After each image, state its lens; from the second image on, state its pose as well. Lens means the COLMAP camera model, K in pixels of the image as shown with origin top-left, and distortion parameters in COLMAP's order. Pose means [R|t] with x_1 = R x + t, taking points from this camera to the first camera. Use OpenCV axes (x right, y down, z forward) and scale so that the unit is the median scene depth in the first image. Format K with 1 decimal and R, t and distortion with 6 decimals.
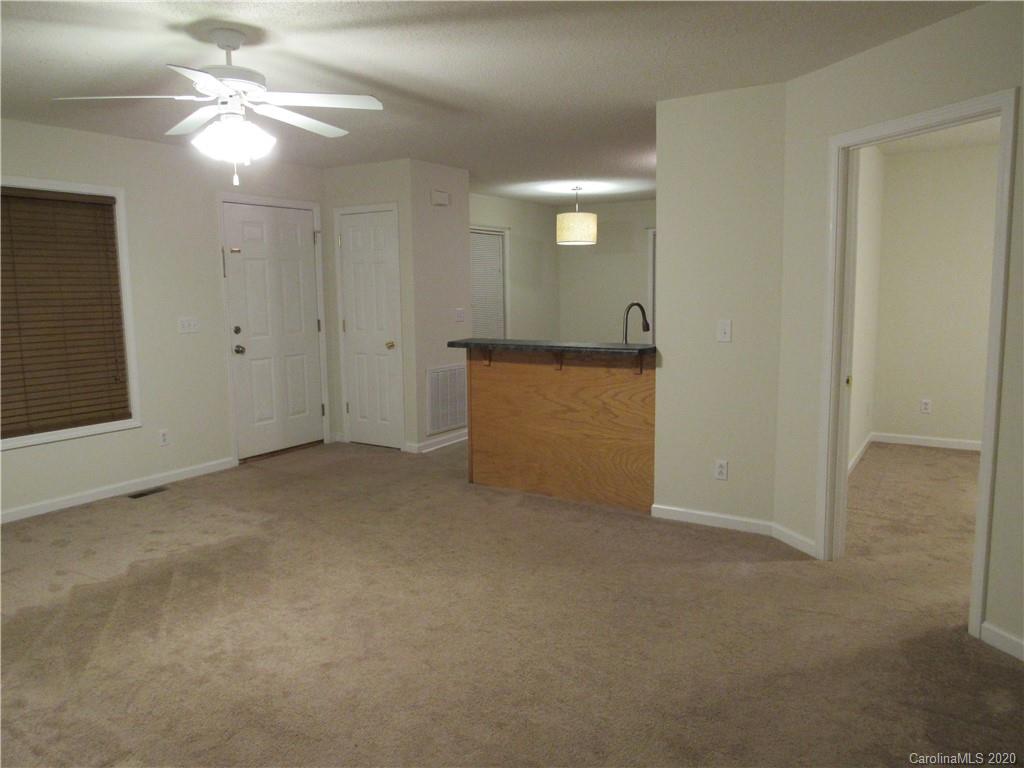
lens RADIAL K [[730.8, 0, 513.1], [0, 730.8, 371.1], [0, 0, 1]] dist [0.001049, 0.000185]
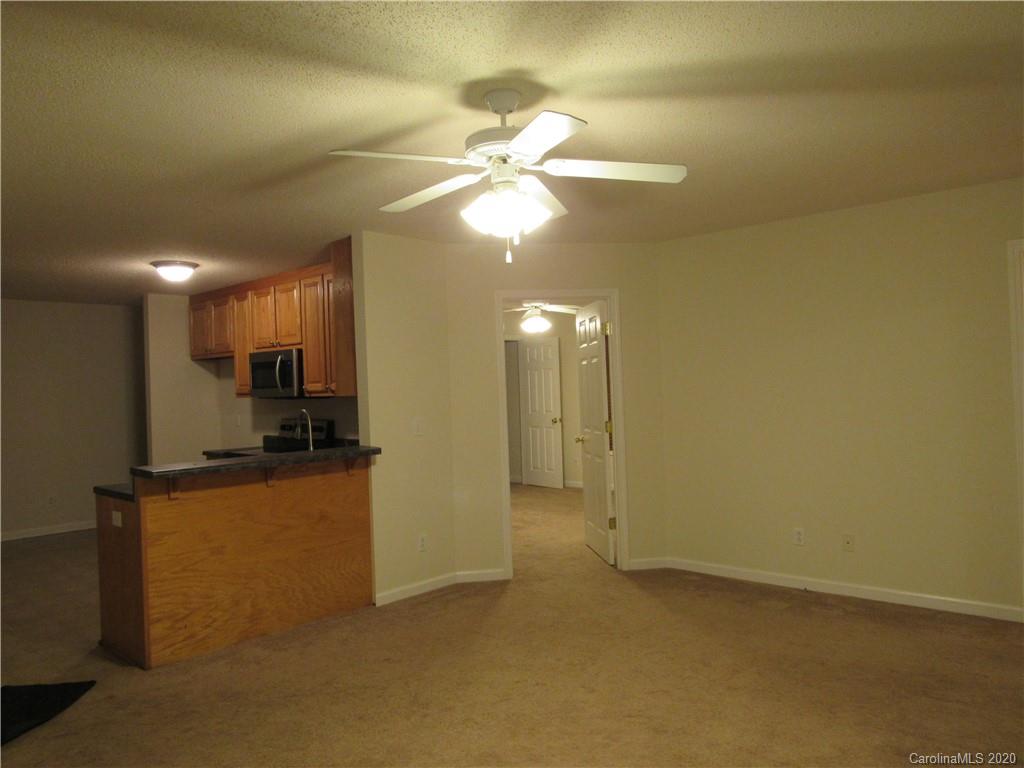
lens RADIAL K [[728.0, 0, 512.0], [0, 728.0, 384.0], [0, 0, 1]] dist [-0.001667, -0.000955]
pose [[0.162561, 0.014811, 0.986587, -0.900259], [0.142465, 0.989058, -0.038322, -0.058128], [-0.976359, 0.146784, 0.158672, 0.647486]]
